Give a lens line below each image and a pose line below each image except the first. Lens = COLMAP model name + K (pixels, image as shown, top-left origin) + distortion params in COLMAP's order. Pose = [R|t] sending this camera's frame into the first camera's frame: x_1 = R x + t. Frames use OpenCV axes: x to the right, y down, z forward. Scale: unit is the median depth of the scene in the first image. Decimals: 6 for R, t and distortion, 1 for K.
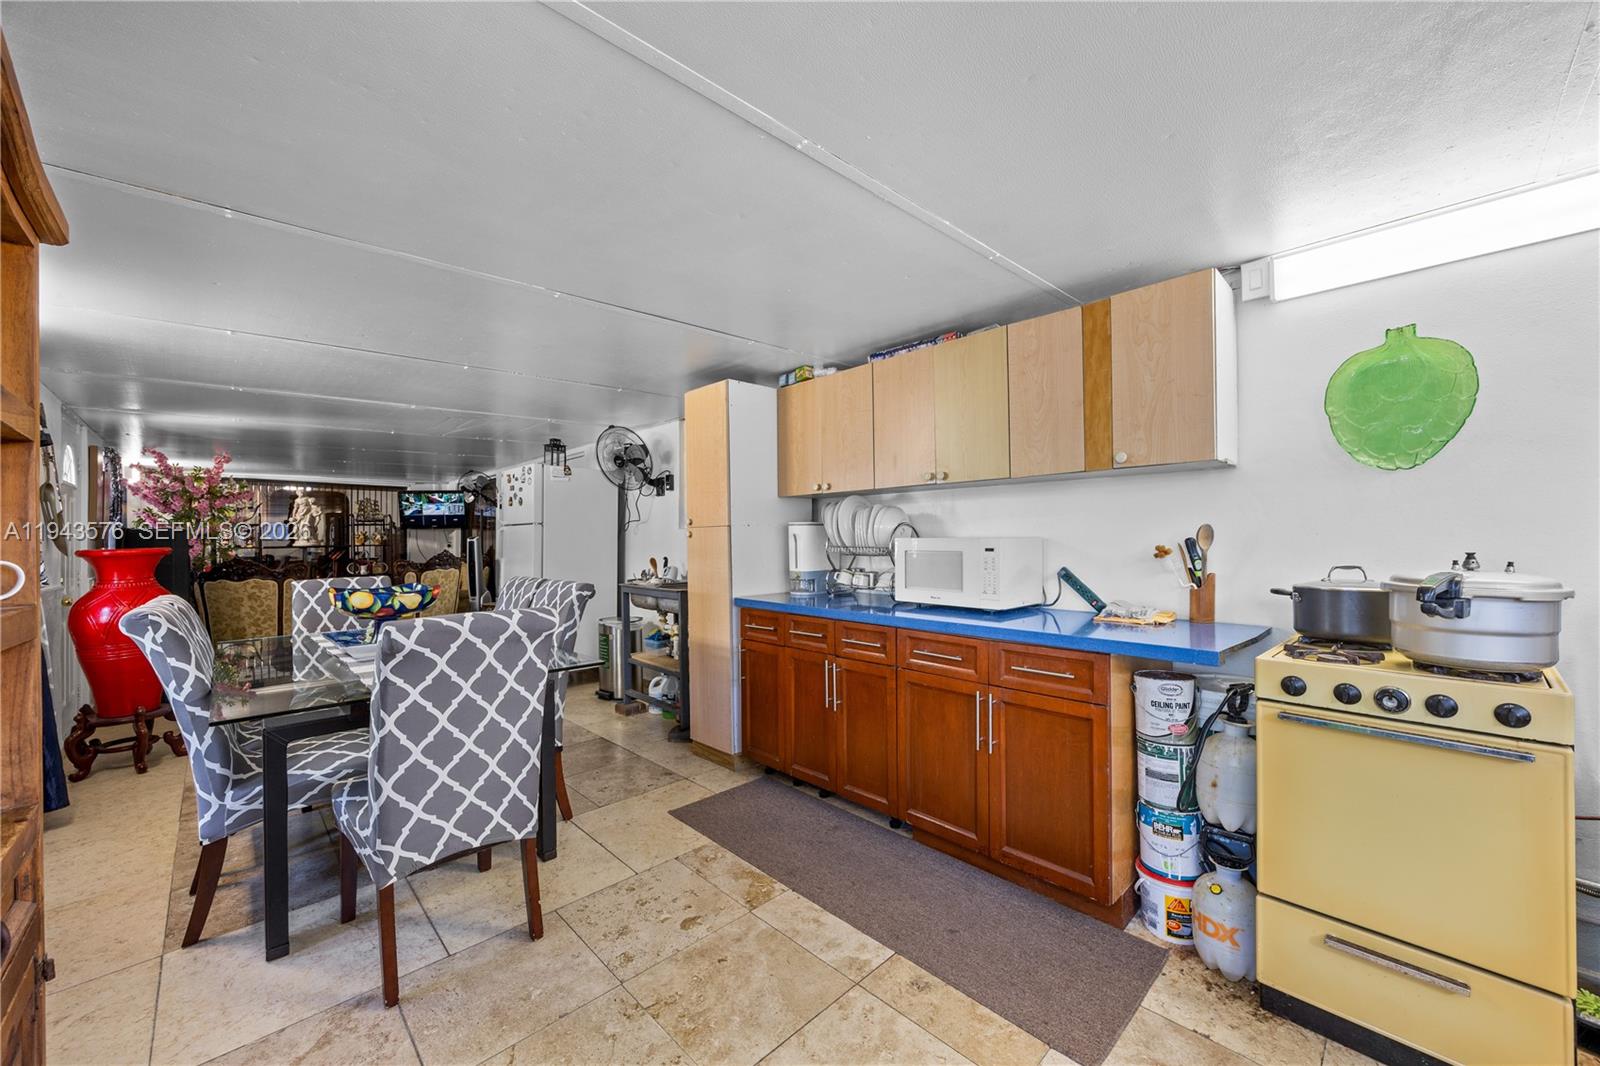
lens RADIAL K [[607.6, 0, 795.7], [0, 607.6, 534.7], [0, 0, 1]] dist [-0.002036, 0.000416]
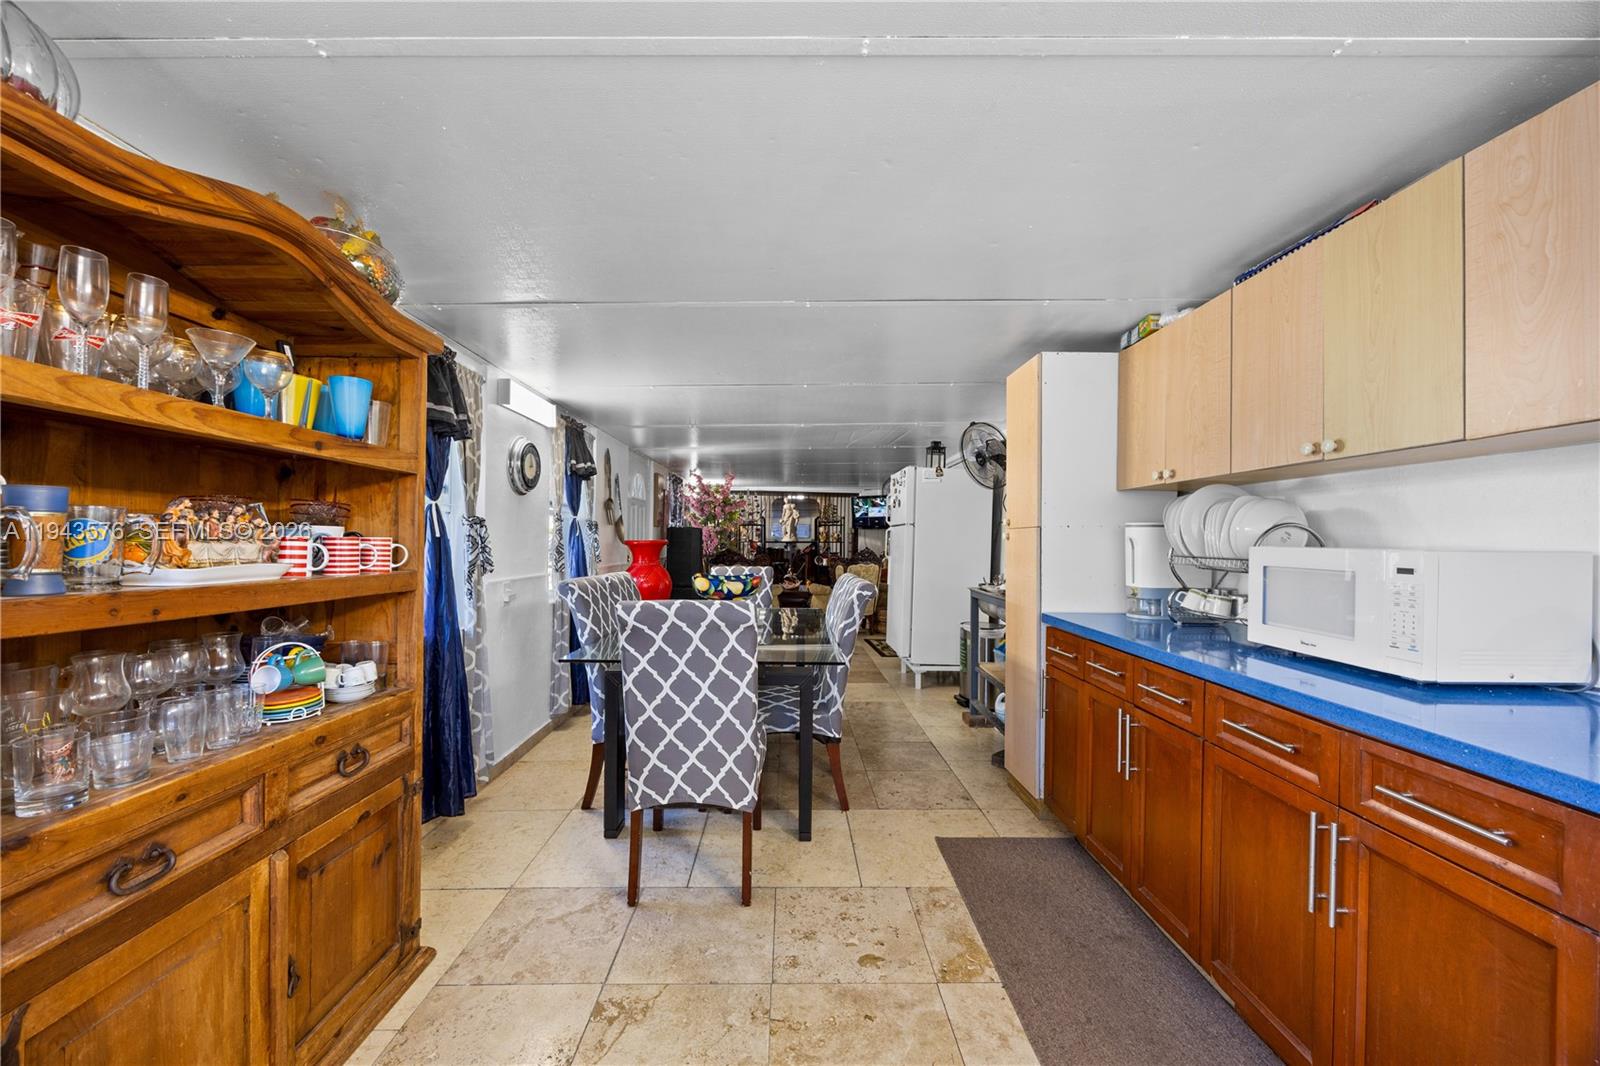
lens RADIAL K [[607.6, 0, 800.3], [0, 607.6, 539.4], [0, 0, 1]] dist [-0.002036, 0.000416]
pose [[0.732003, 0.018475, -0.681051, 0.264543], [-0.014593, 0.999828, 0.011438, -0.002676], [0.681145, 0.001566, 0.732147, 0.189880]]
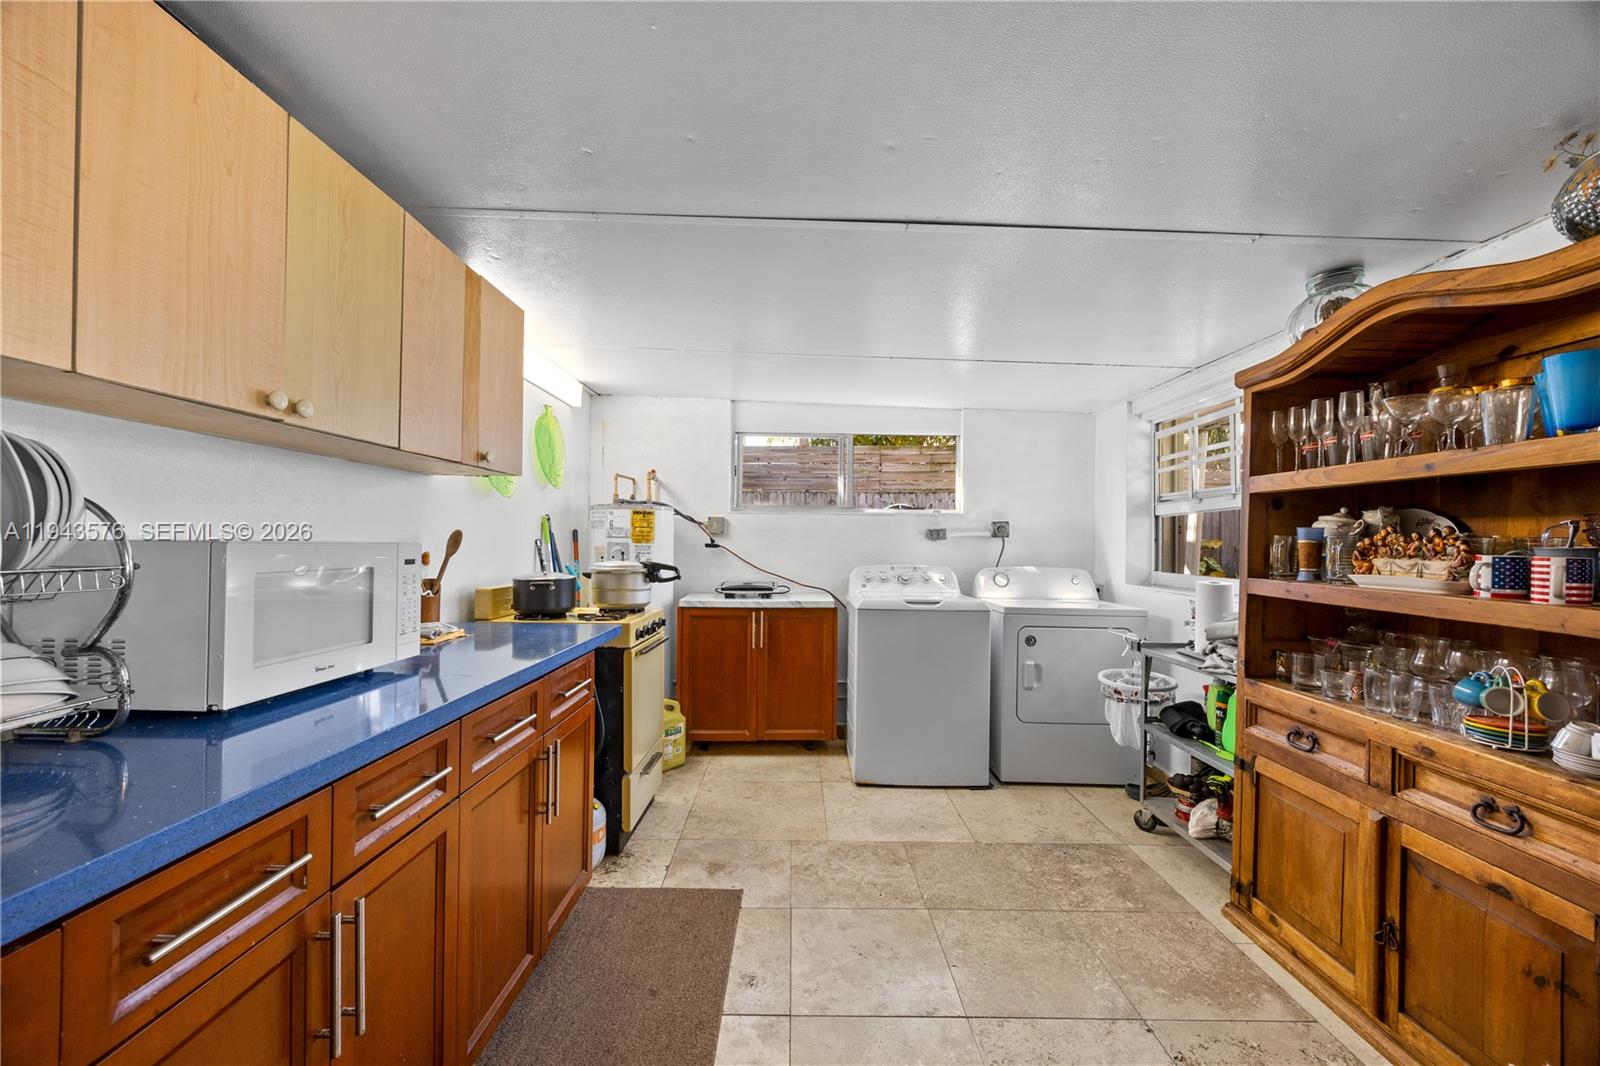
lens RADIAL K [[607.6, 0, 797.2], [0, 607.6, 539.9], [0, 0, 1]] dist [-0.002036, 0.000416]
pose [[-0.721638, 0.001210, 0.692270, -0.356291], [-0.009215, 0.999893, -0.011354, 0.005202], [-0.692209, -0.014573, -0.721550, 1.066007]]
